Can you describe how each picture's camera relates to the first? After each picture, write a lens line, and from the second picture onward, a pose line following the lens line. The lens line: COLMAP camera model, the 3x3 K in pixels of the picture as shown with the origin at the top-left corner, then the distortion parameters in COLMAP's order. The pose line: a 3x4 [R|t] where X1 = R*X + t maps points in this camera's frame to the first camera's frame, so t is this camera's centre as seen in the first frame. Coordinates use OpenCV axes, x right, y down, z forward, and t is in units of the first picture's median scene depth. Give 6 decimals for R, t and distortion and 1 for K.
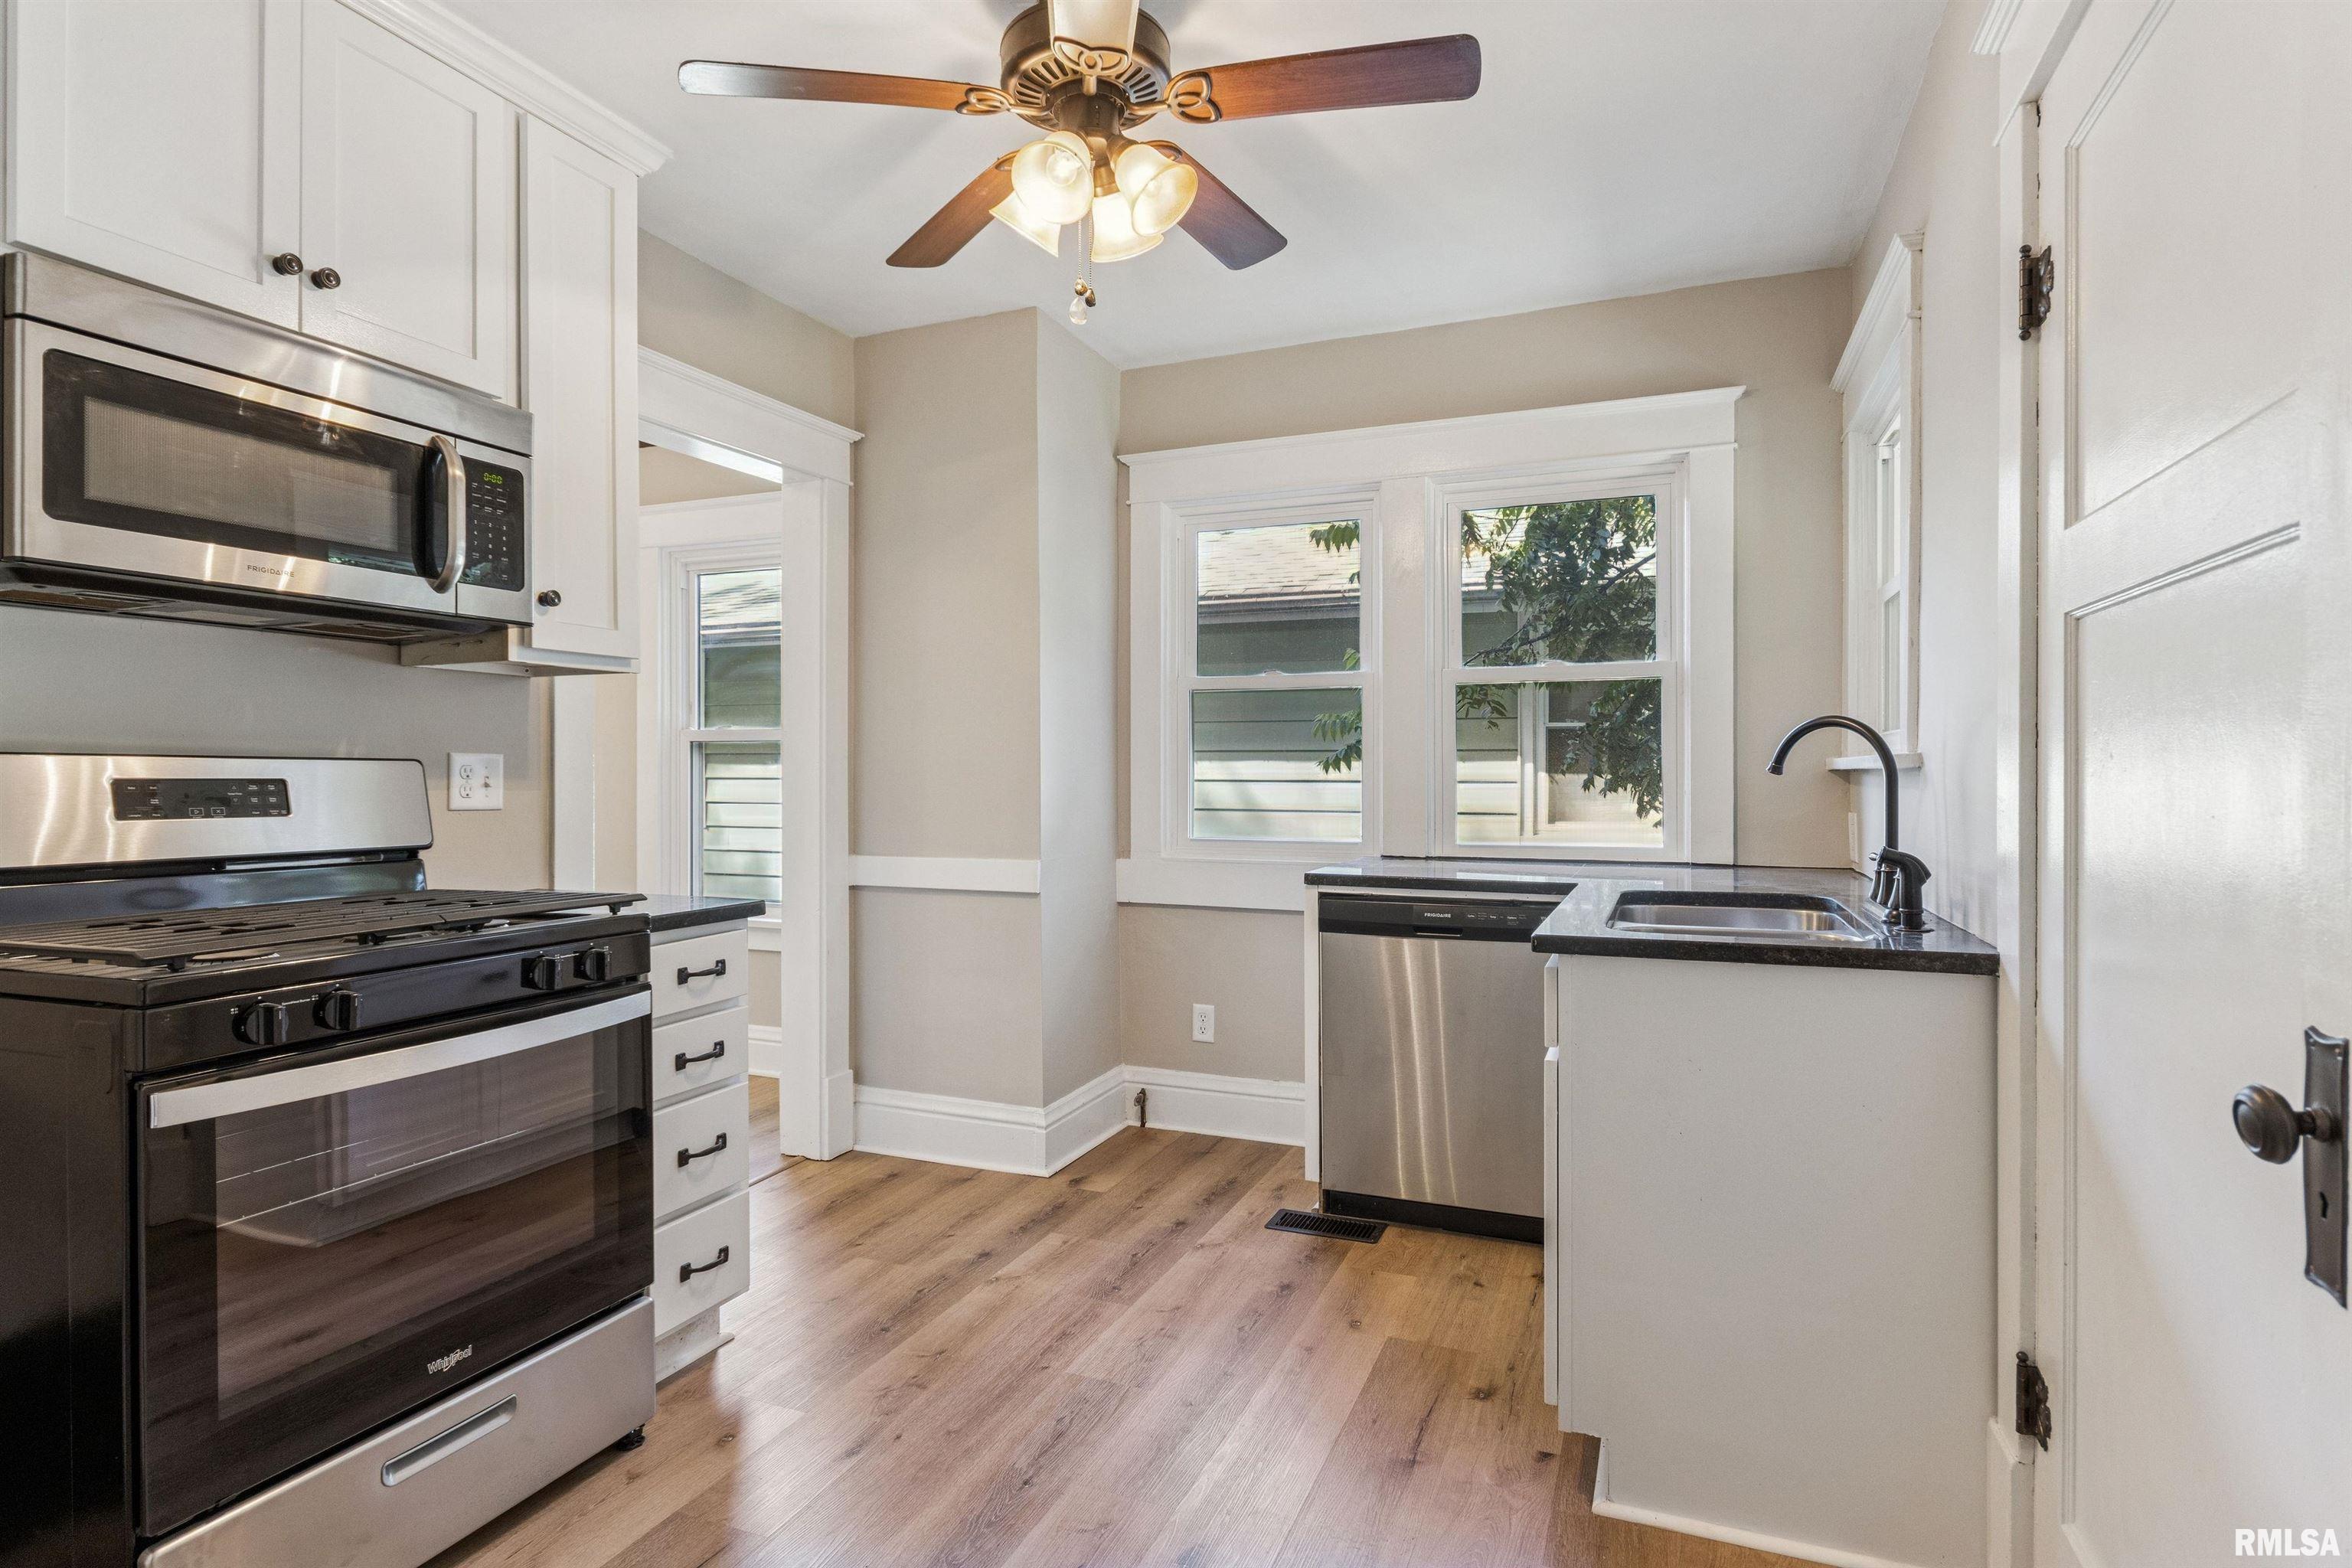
lens RADIAL K [[1188.9, 0, 1307.1], [0, 1188.9, 786.4], [0, 0, 1]] dist [-0.002026, -0.001935]
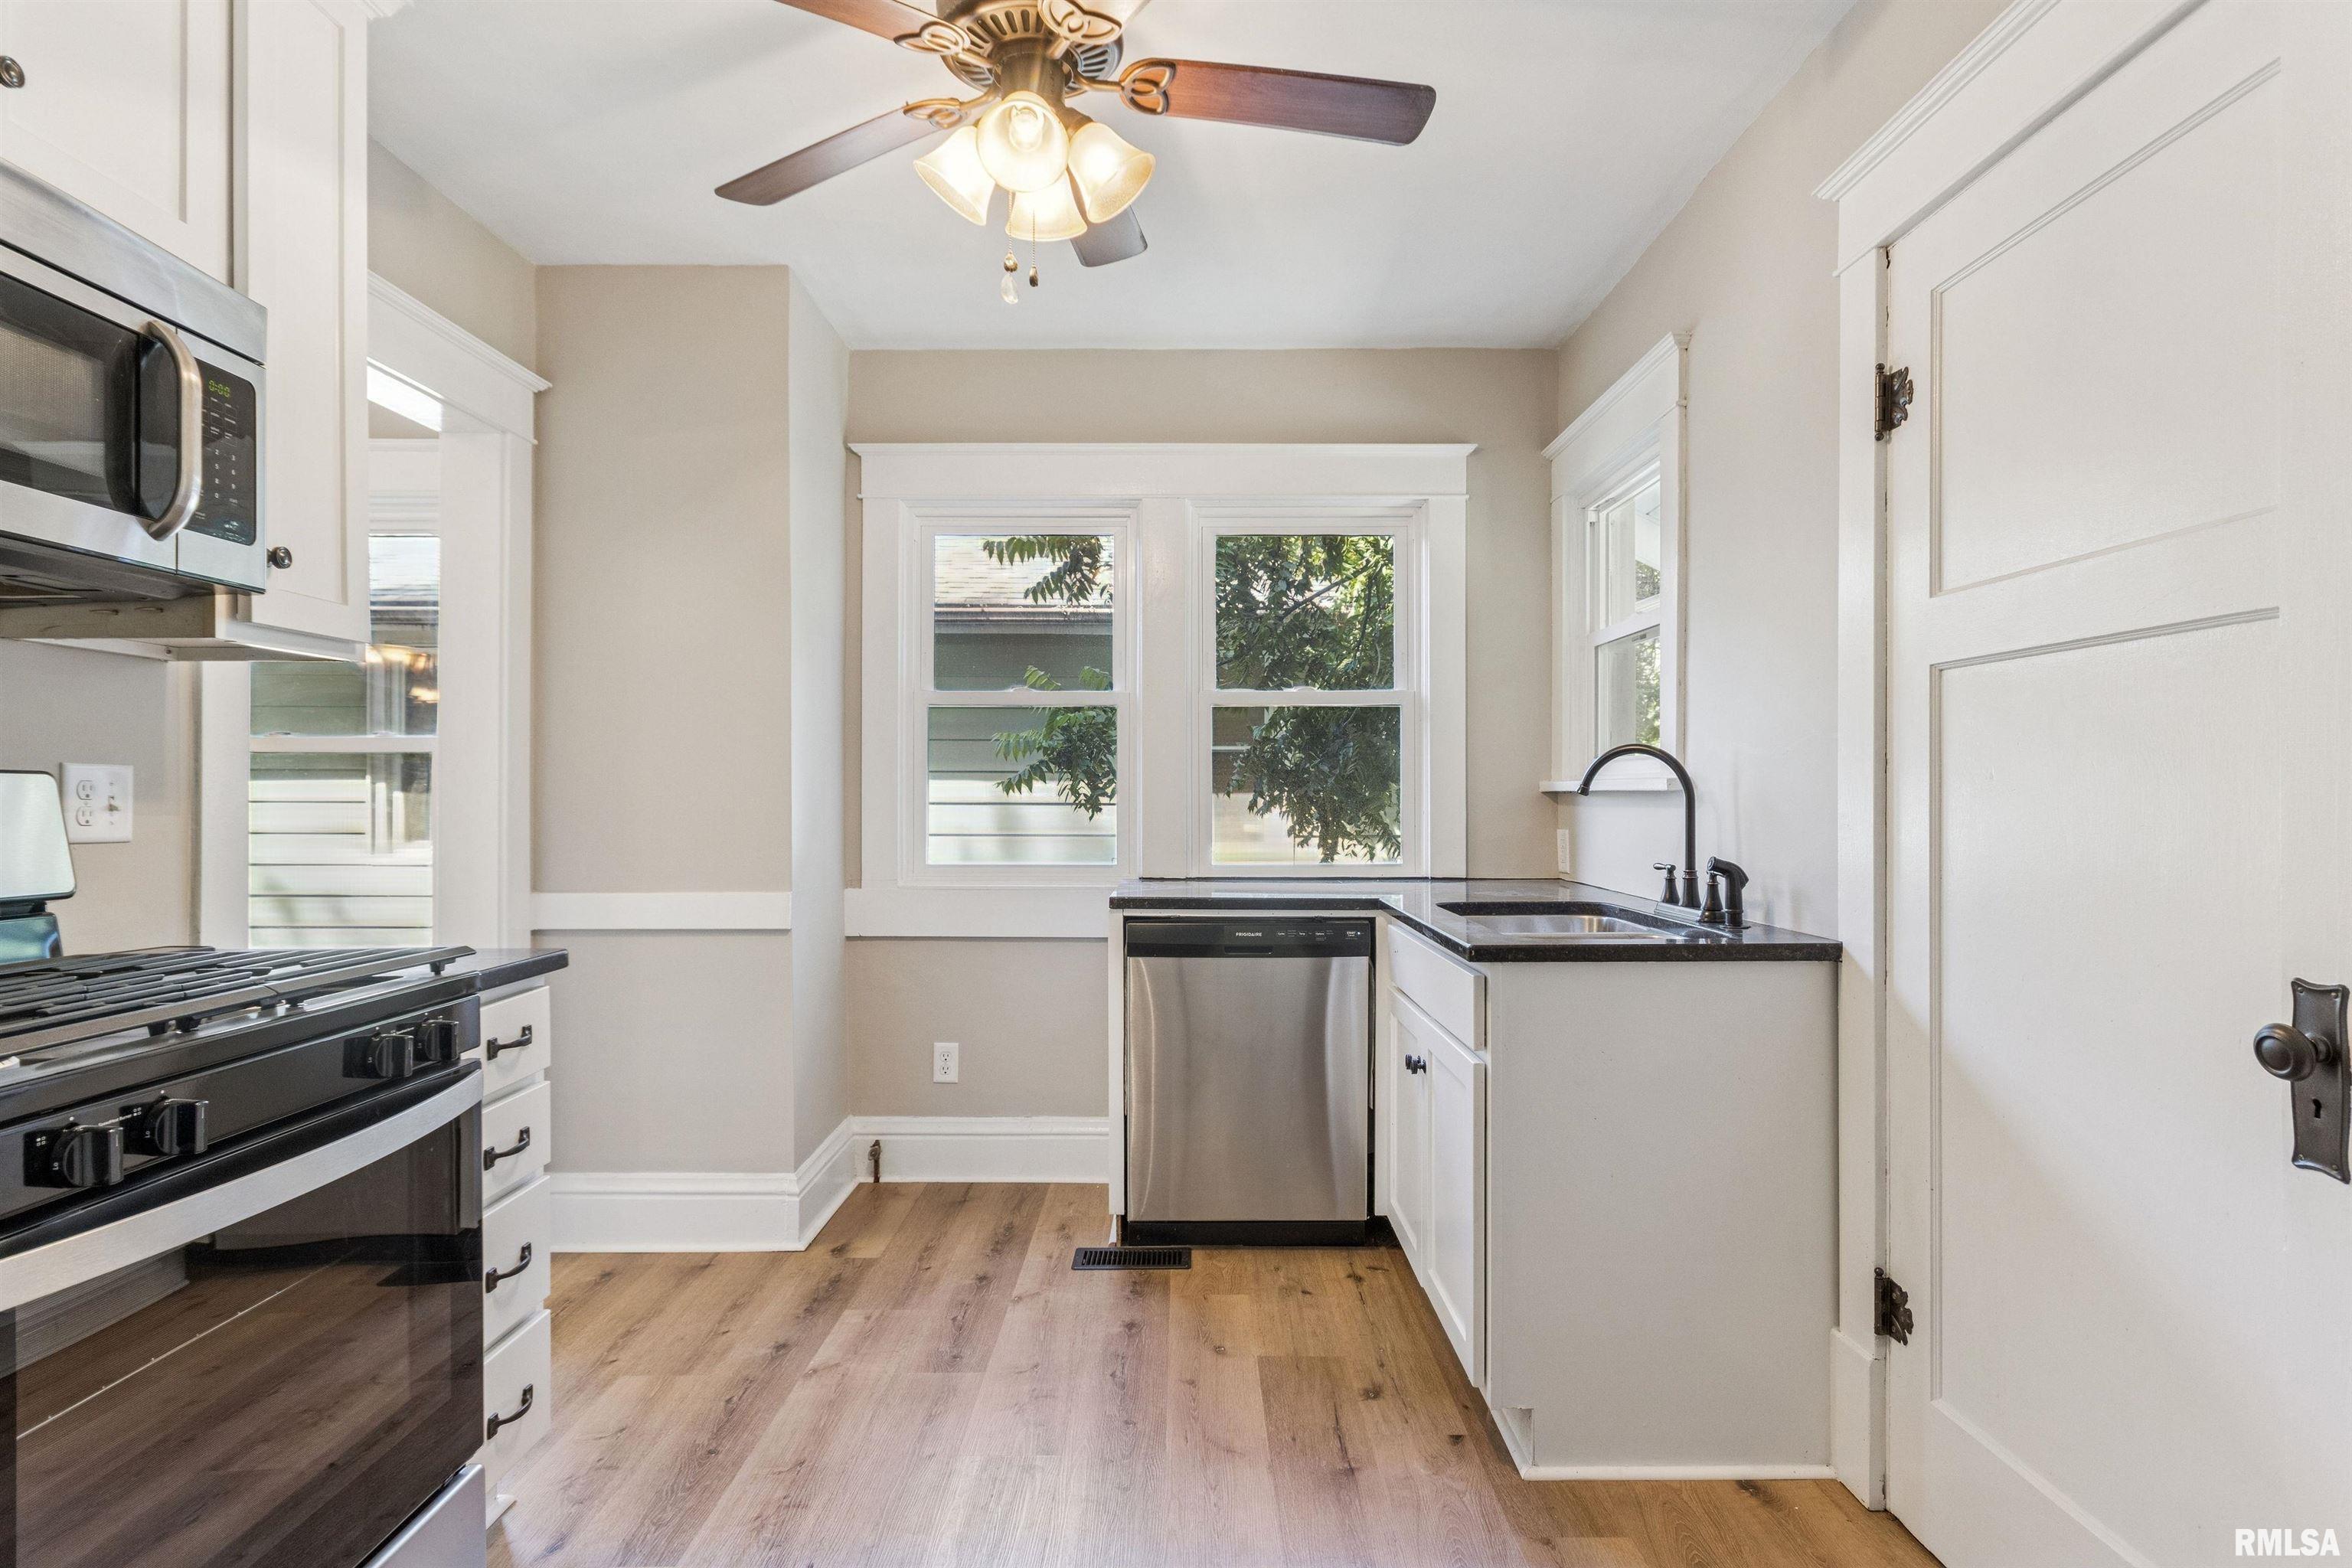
lens RADIAL K [[1188.9, 0, 1226.1], [0, 1188.9, 802.7], [0, 0, 1]] dist [-0.002026, -0.001935]
pose [[0.928043, -0.001434, 0.372471, -0.322055], [0.003260, 0.999986, -0.004272, 0.000750], [-0.372460, 0.005179, 0.928034, 0.076570]]
